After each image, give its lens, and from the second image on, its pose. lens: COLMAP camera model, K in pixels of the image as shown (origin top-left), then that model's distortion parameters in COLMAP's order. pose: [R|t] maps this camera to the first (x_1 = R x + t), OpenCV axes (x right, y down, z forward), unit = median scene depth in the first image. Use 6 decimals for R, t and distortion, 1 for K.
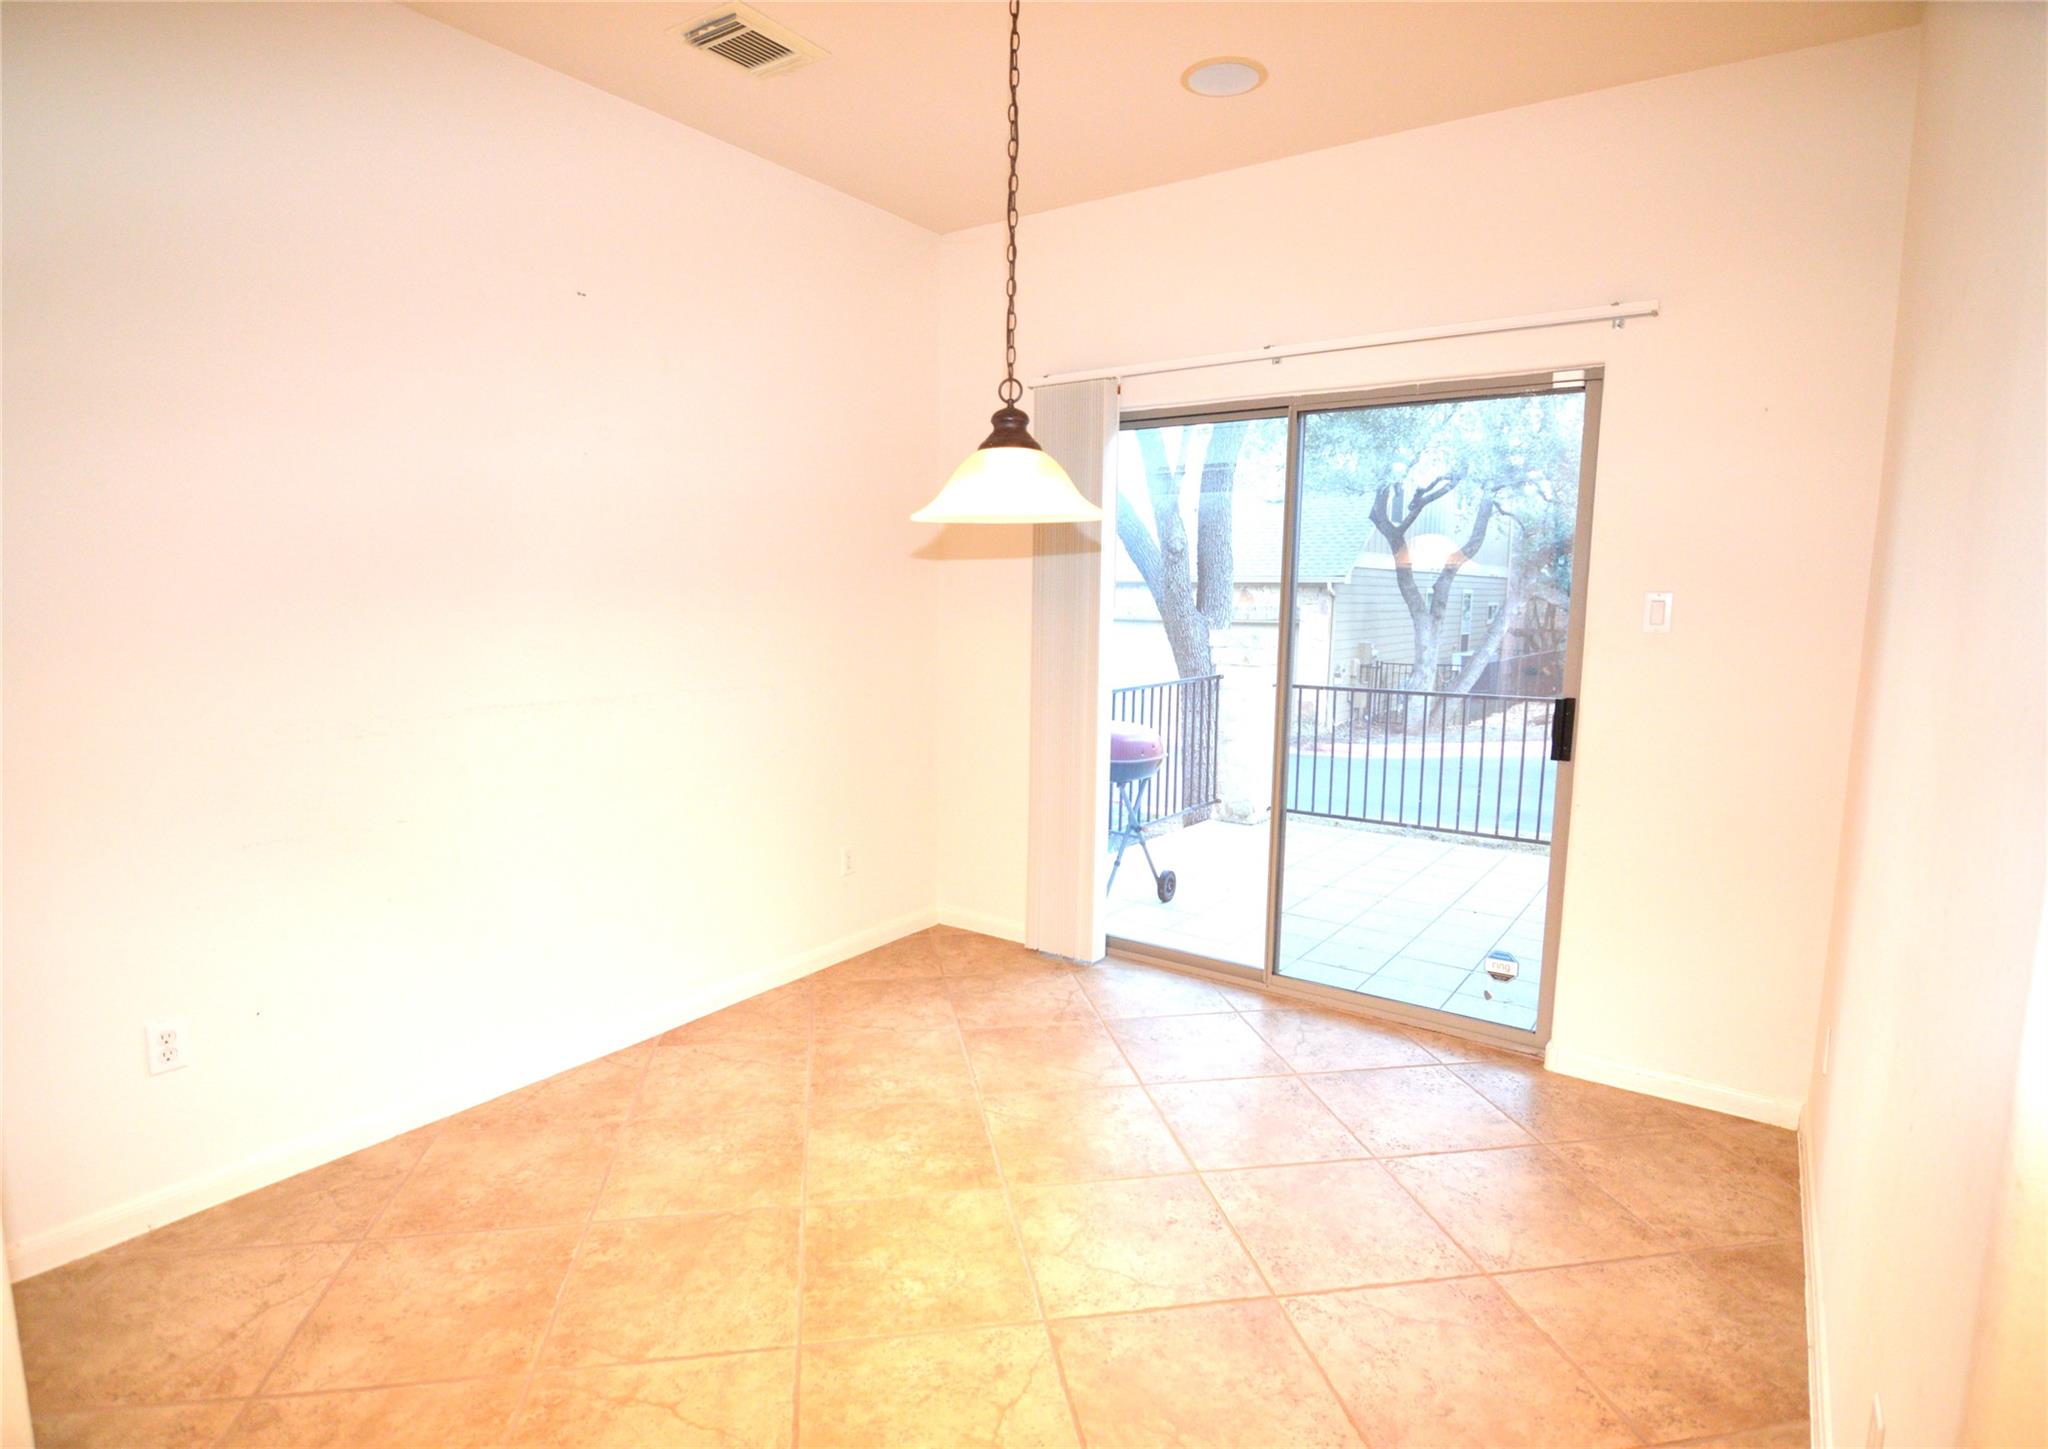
lens RADIAL K [[1085.9, 0, 1040.6], [0, 1085.9, 708.7], [0, 0, 1]] dist [-0.002231, -0.011822]
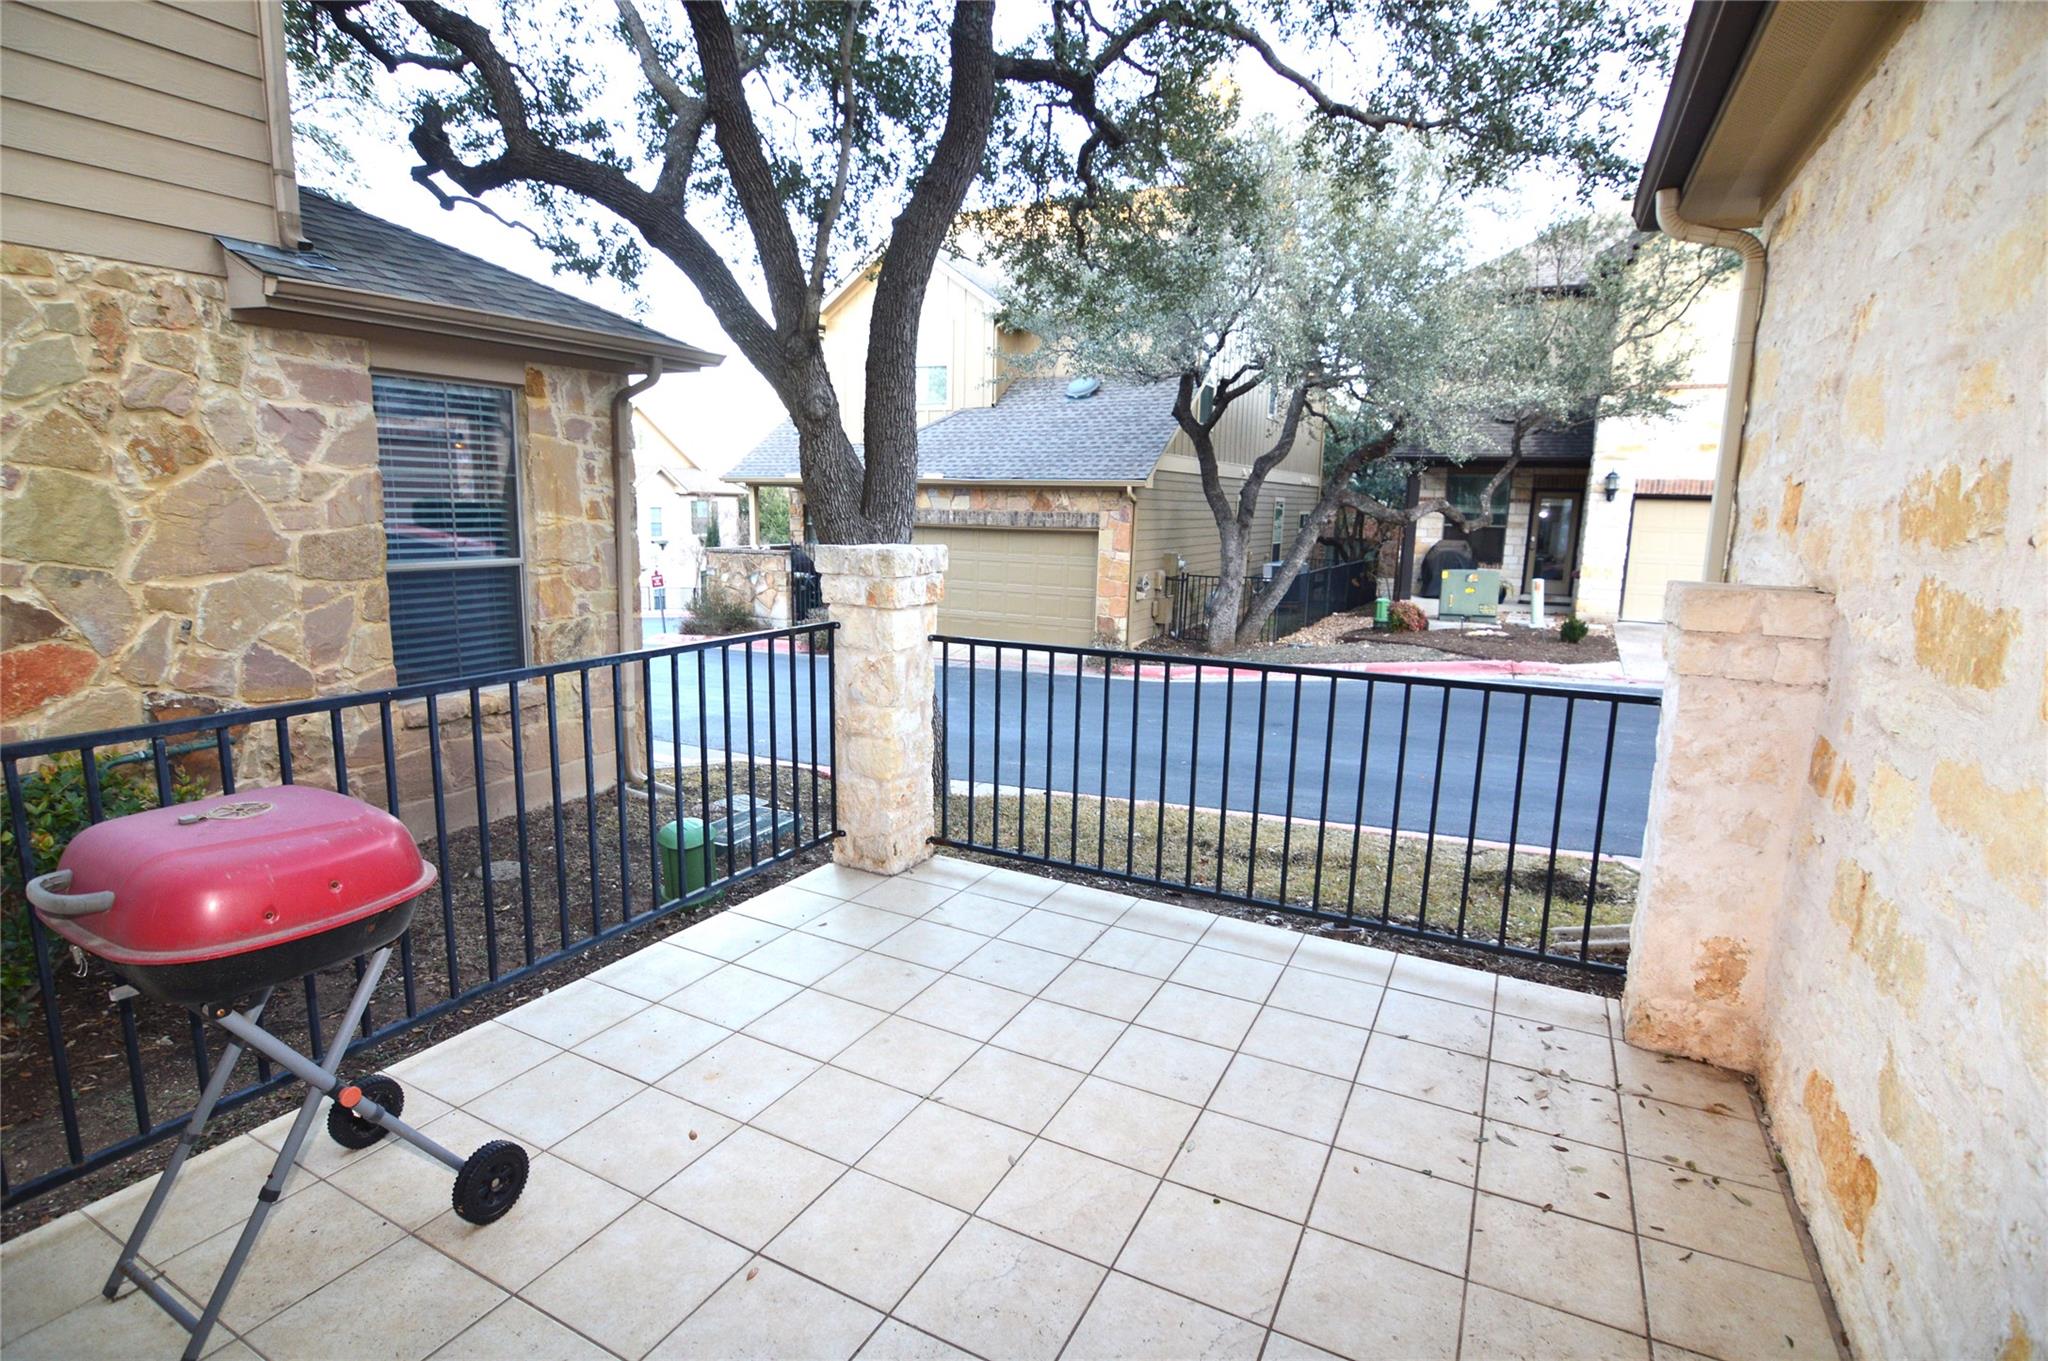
lens RADIAL K [[986.4, 0, 1021.5], [0, 986.4, 679.3], [0, 0, 1]] dist [-0.023046, -0.002595]
pose [[0.993314, -0.015003, 0.114462, 0.077352], [0.006944, 0.997489, 0.070486, -0.014096], [-0.115232, -0.069220, 0.990924, 0.177288]]
